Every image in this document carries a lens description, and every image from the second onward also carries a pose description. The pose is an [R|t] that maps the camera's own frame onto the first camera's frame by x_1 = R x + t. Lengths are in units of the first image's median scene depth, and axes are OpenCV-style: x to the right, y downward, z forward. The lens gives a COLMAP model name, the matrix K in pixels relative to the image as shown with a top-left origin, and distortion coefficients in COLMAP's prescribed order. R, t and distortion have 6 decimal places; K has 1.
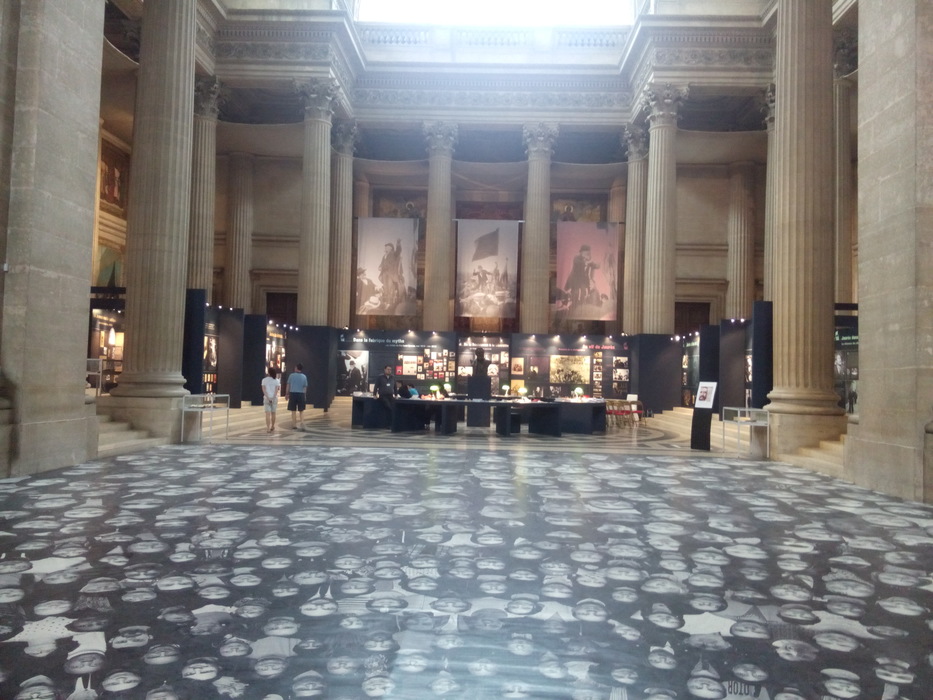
lens RADIAL K [[741.9, 0, 468.2], [0, 741.9, 347.4], [0, 0, 1]] dist [0.064996, -0.067683]
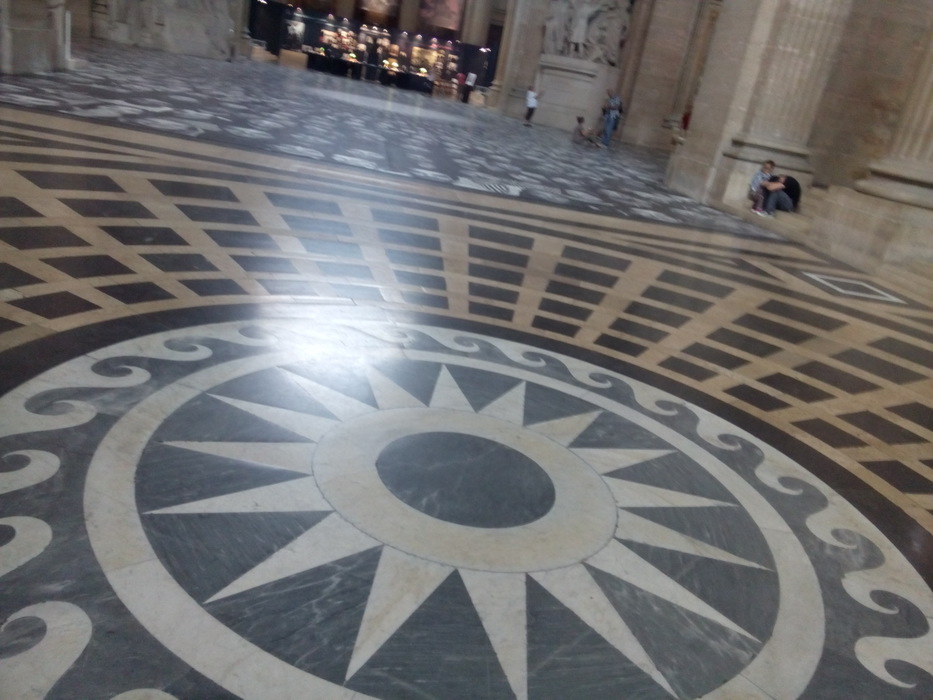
lens RADIAL K [[741.9, 0, 473.8], [0, 741.9, 347.6], [0, 0, 1]] dist [0.064996, -0.067683]
pose [[0.972248, 0.093921, 0.214272, -0.057002], [-0.171049, 0.910218, 0.377155, -0.031623], [-0.159611, -0.403339, 0.901023, -0.822075]]
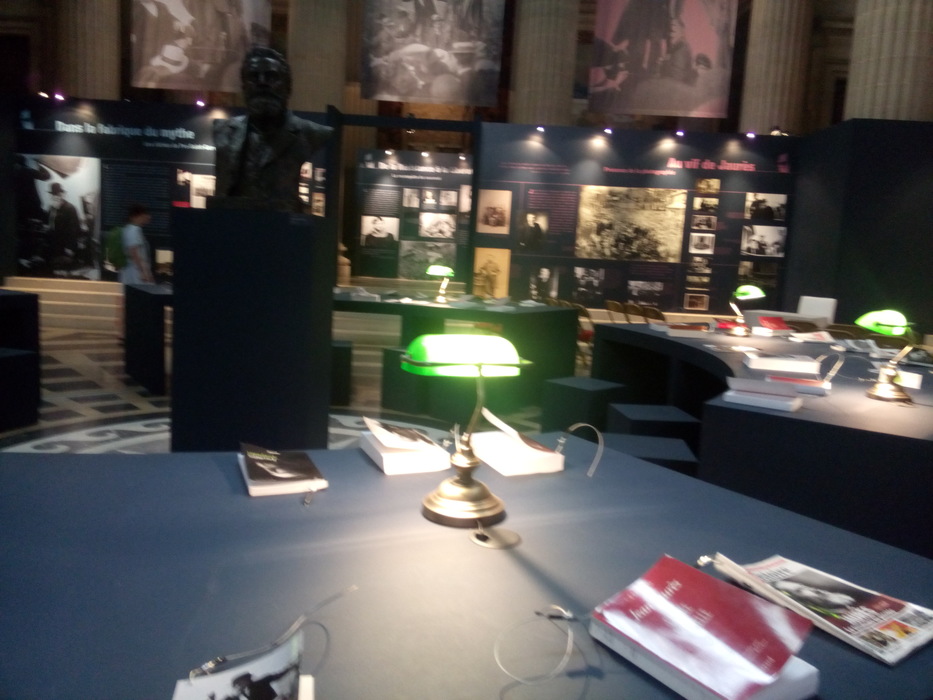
lens RADIAL K [[741.9, 0, 461.8], [0, 741.9, 349.1], [0, 0, 1]] dist [0.064996, -0.067683]
pose [[0.999618, 0.026419, 0.008149, 0.047940], [-0.027423, 0.984958, 0.170604, 0.029717], [-0.003519, -0.170763, 0.985306, 0.602454]]
